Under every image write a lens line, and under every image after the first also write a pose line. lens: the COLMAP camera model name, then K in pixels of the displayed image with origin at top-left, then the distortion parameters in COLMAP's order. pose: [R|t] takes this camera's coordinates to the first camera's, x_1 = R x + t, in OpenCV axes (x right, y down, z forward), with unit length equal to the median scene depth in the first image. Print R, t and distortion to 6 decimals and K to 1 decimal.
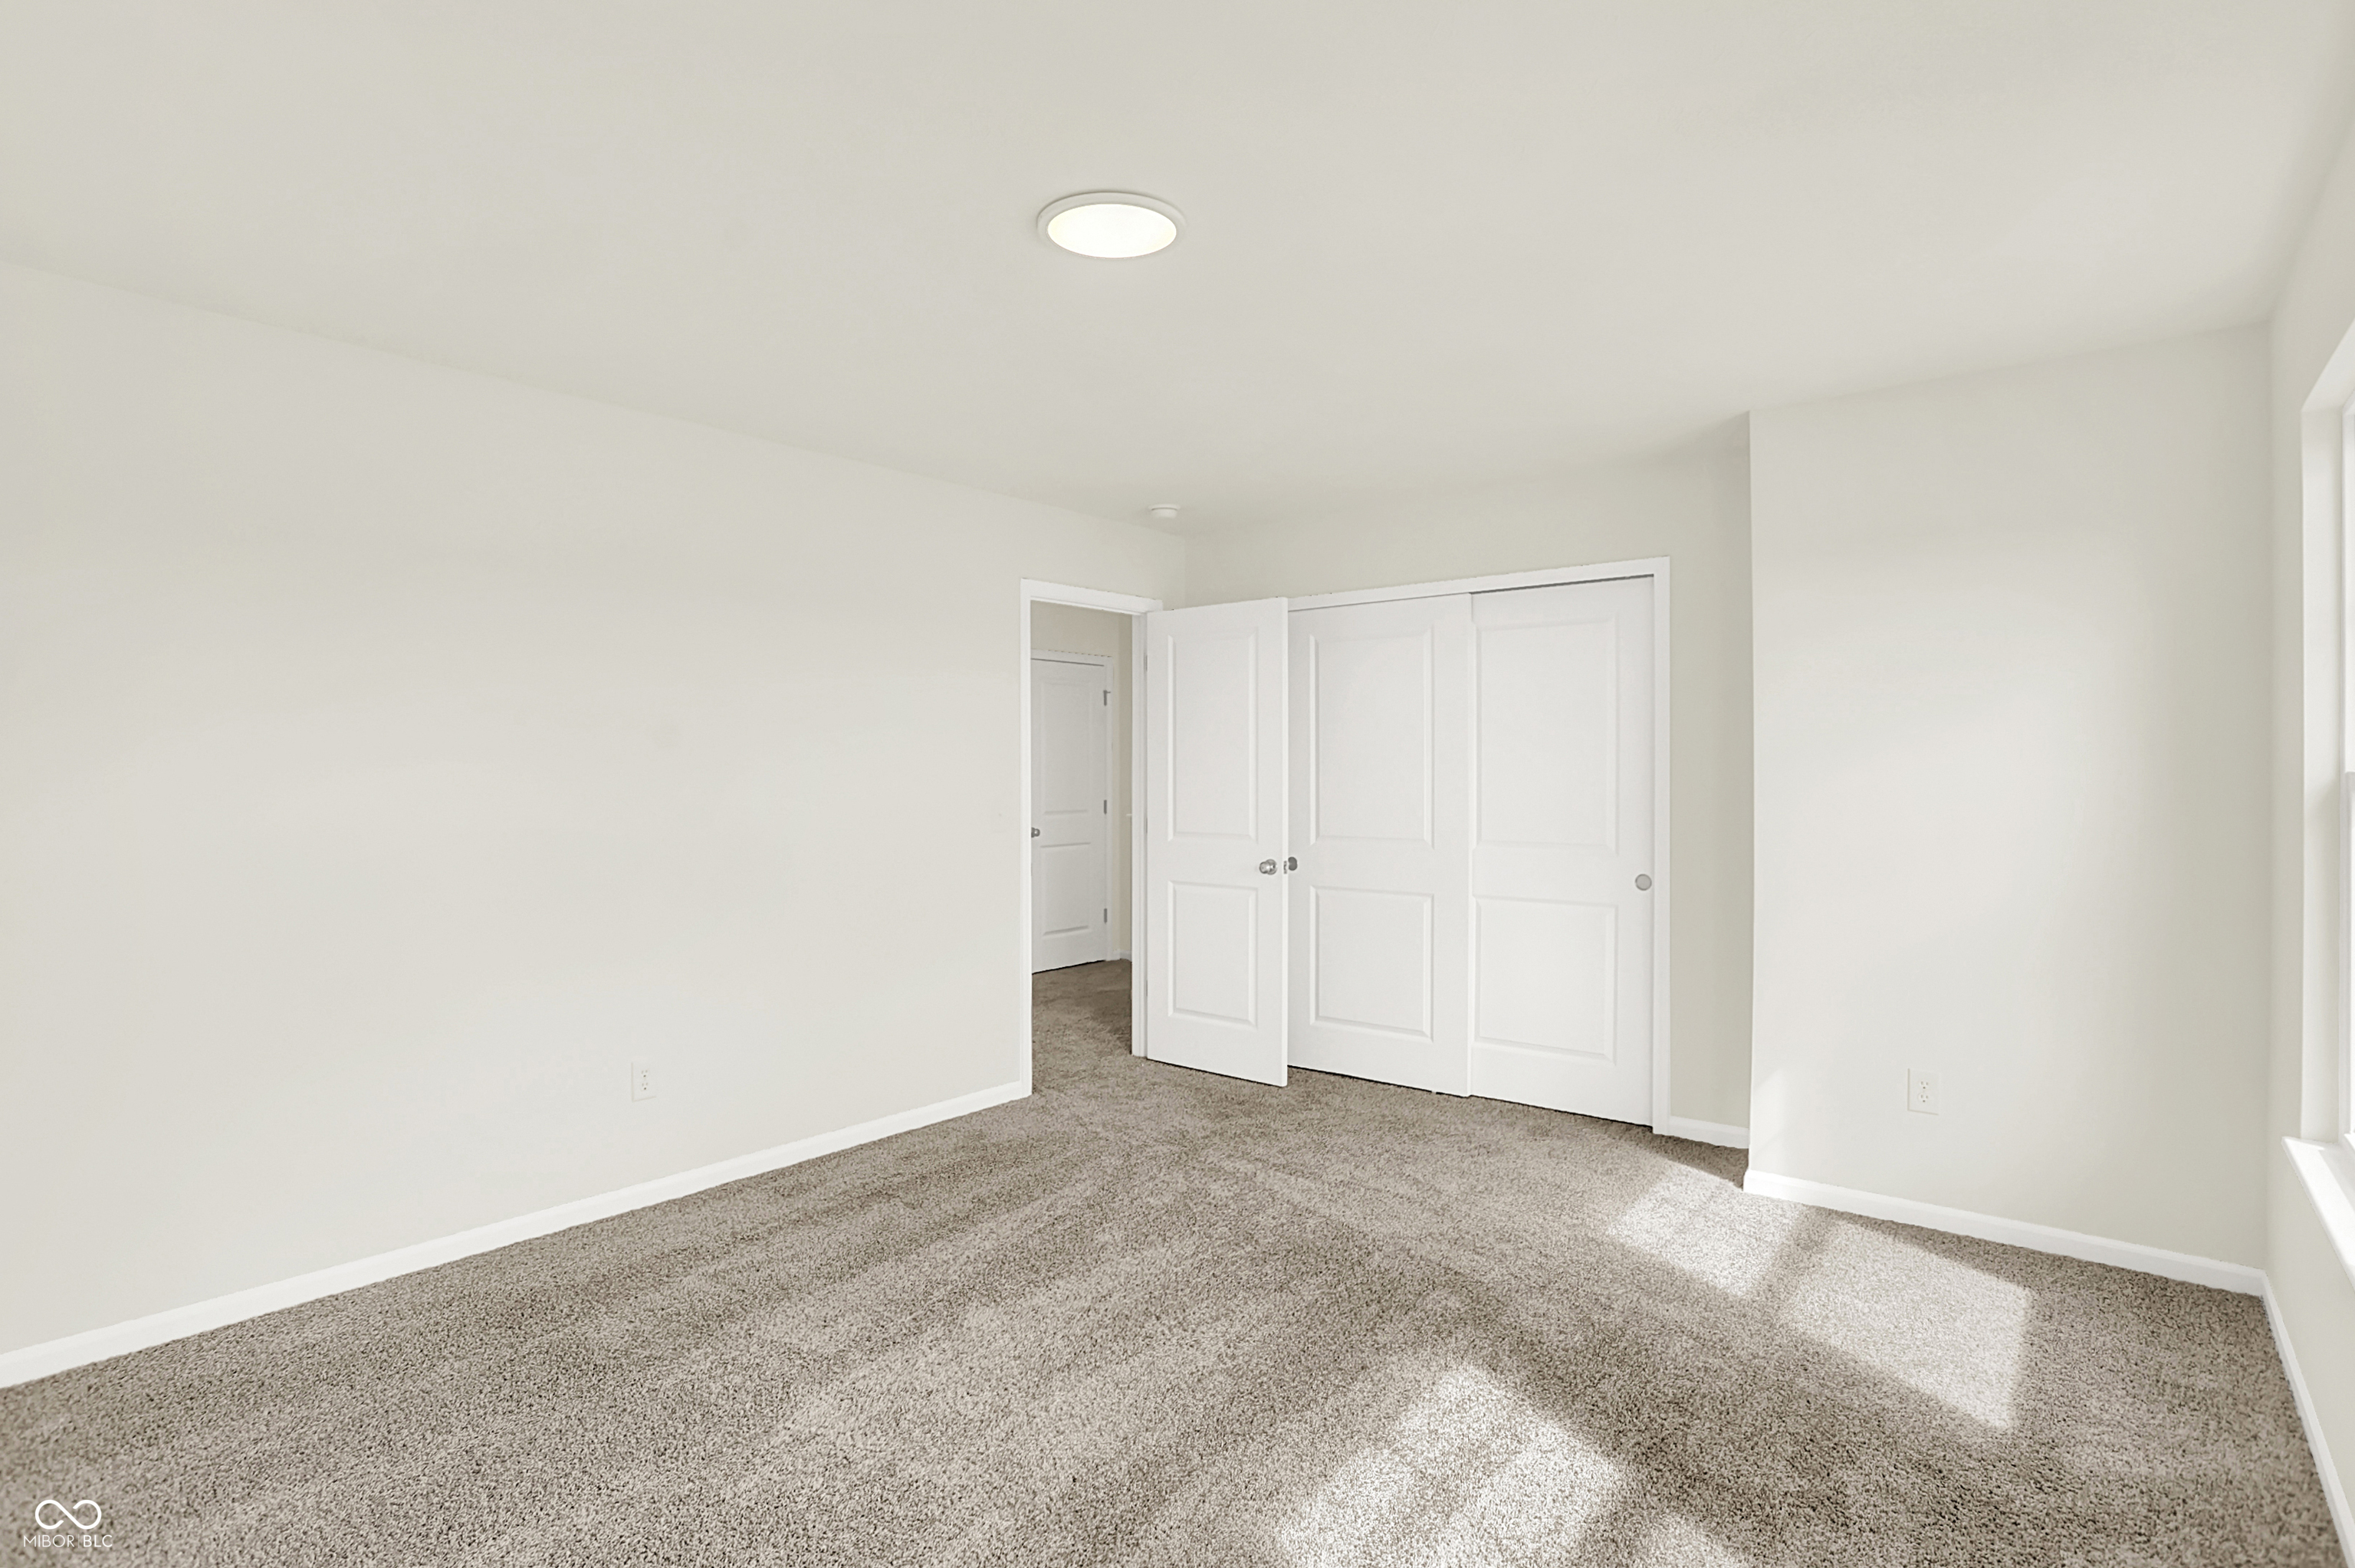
lens RADIAL K [[1164.2, 0, 1175.1], [0, 1164.2, 776.9], [0, 0, 1]] dist [-0.074265, 0.031071]
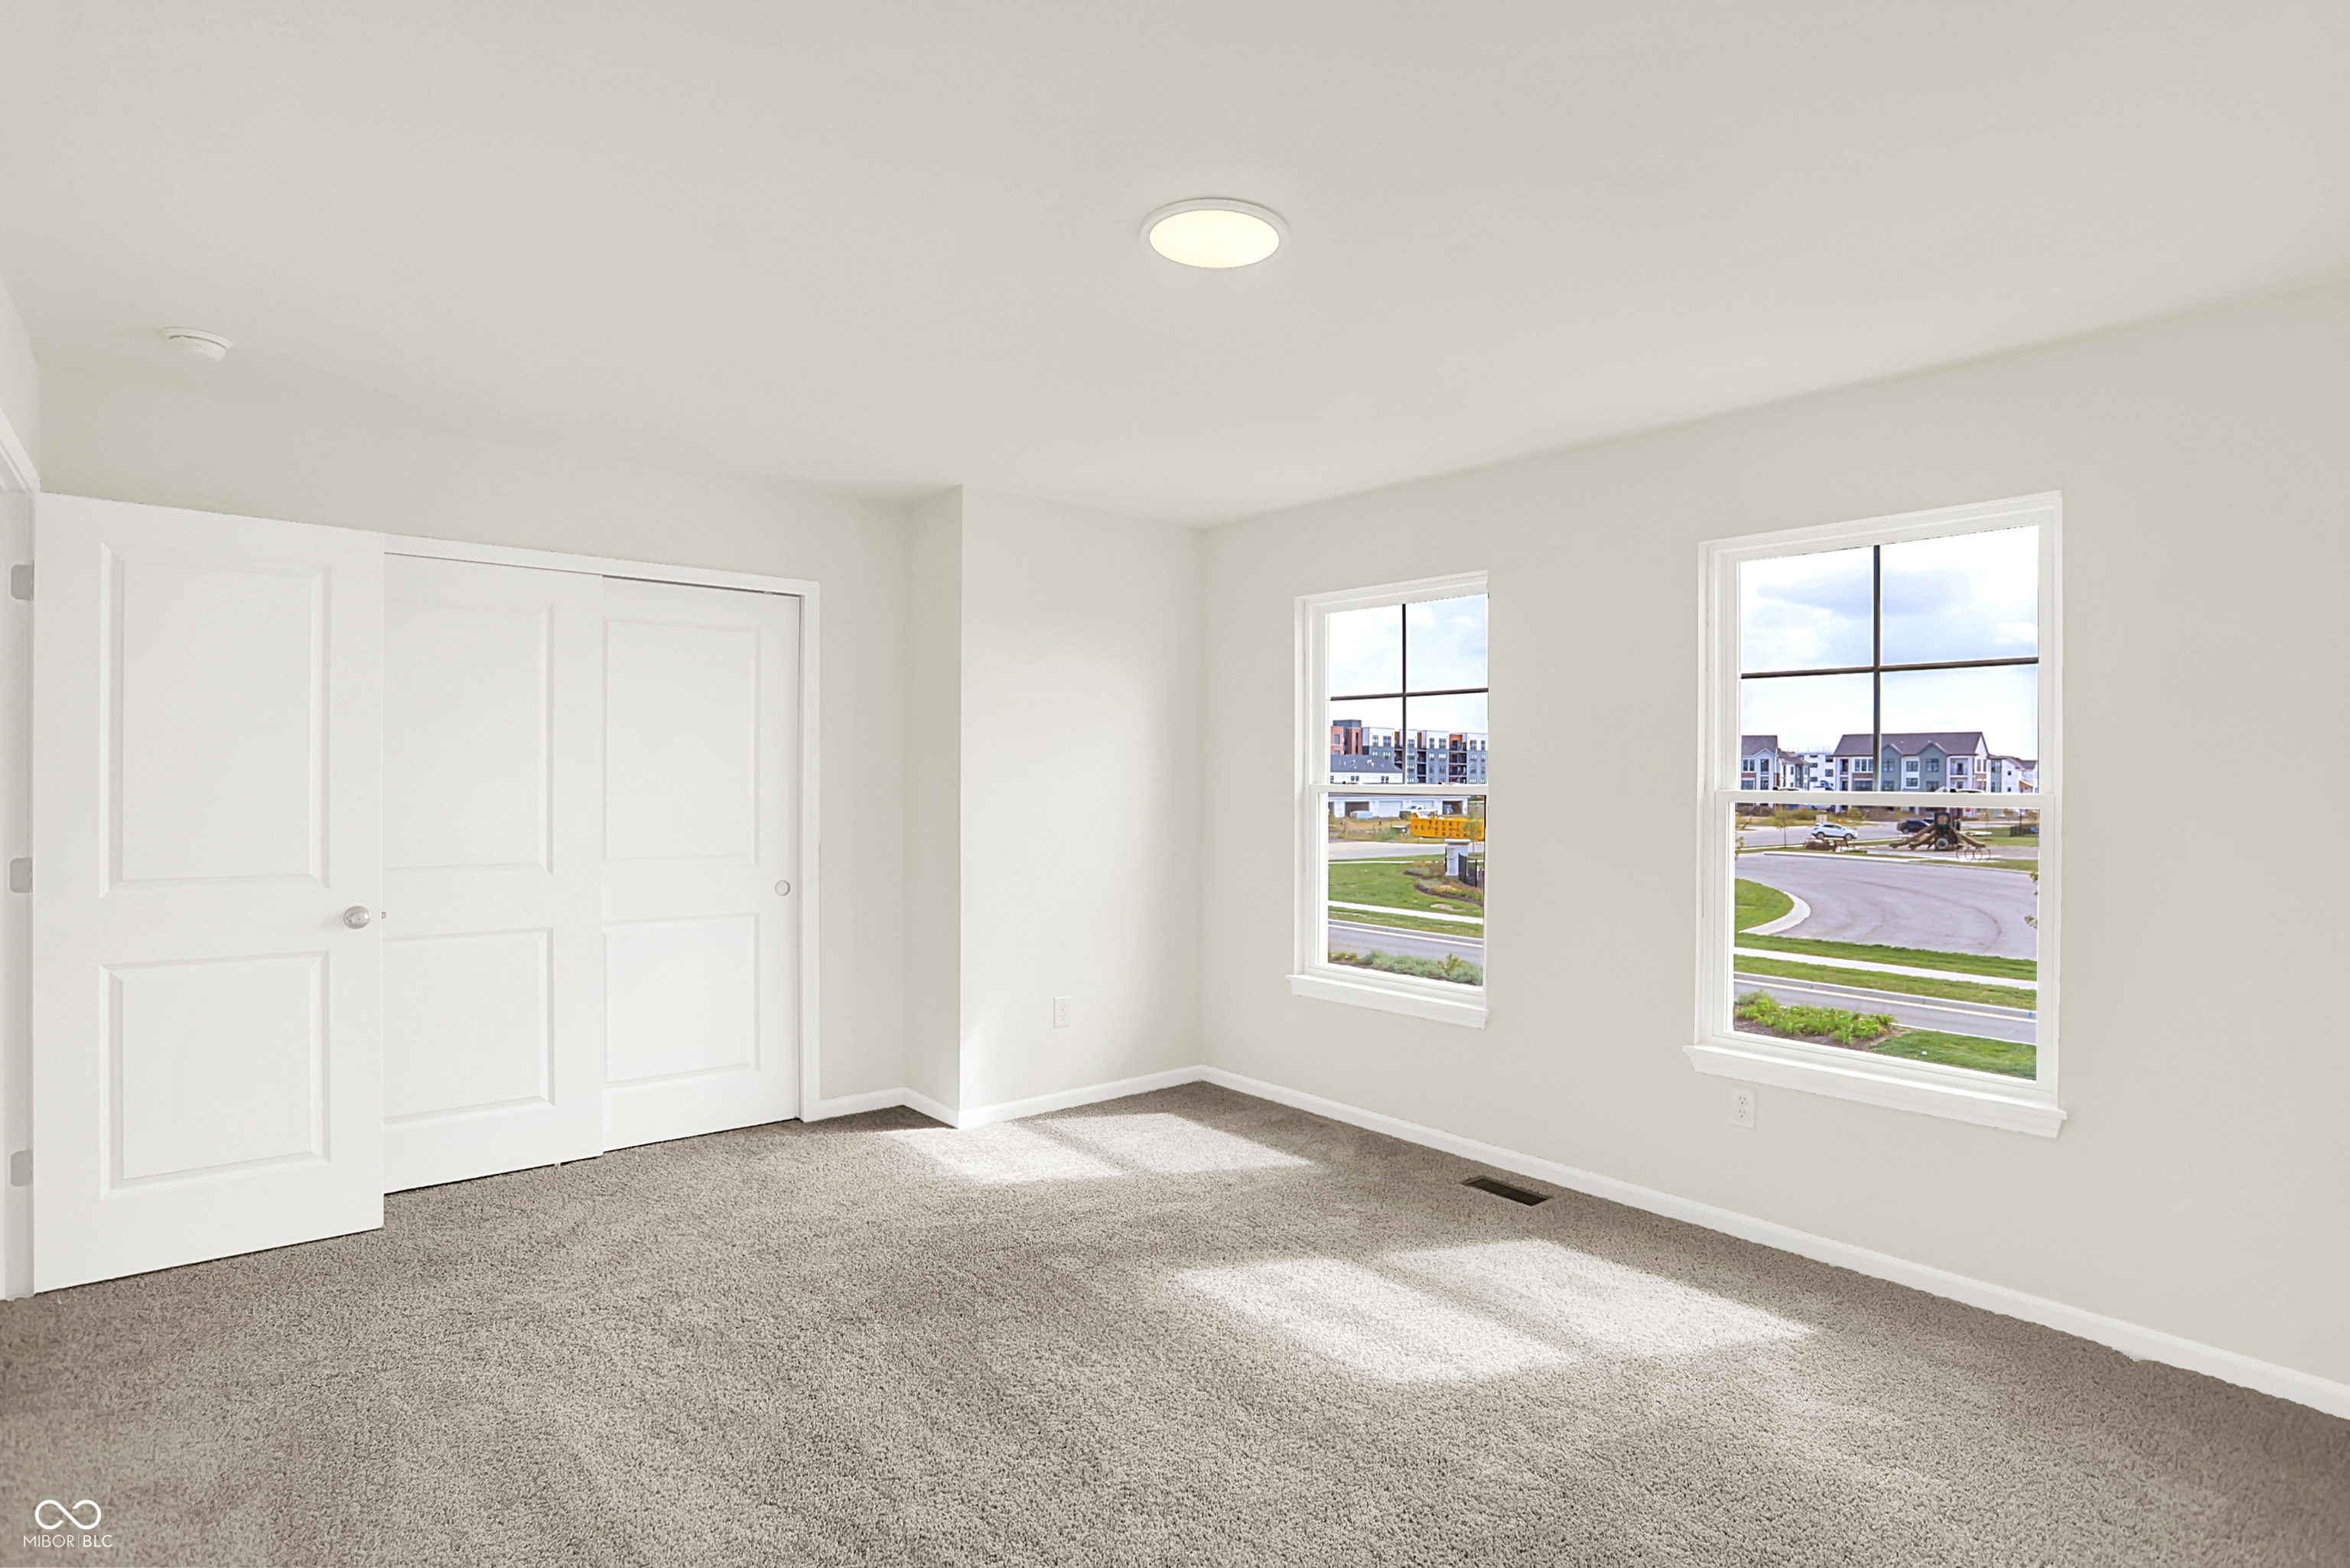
lens RADIAL K [[1161.8, 0, 1172.7], [0, 1161.8, 776.9], [0, 0, 1]] dist [-0.074265, 0.031071]
pose [[0.183913, 0.008481, 0.982906, -0.570025], [-0.002374, 0.999964, -0.008184, -0.001370], [-0.982940, -0.000828, 0.183927, 0.470094]]
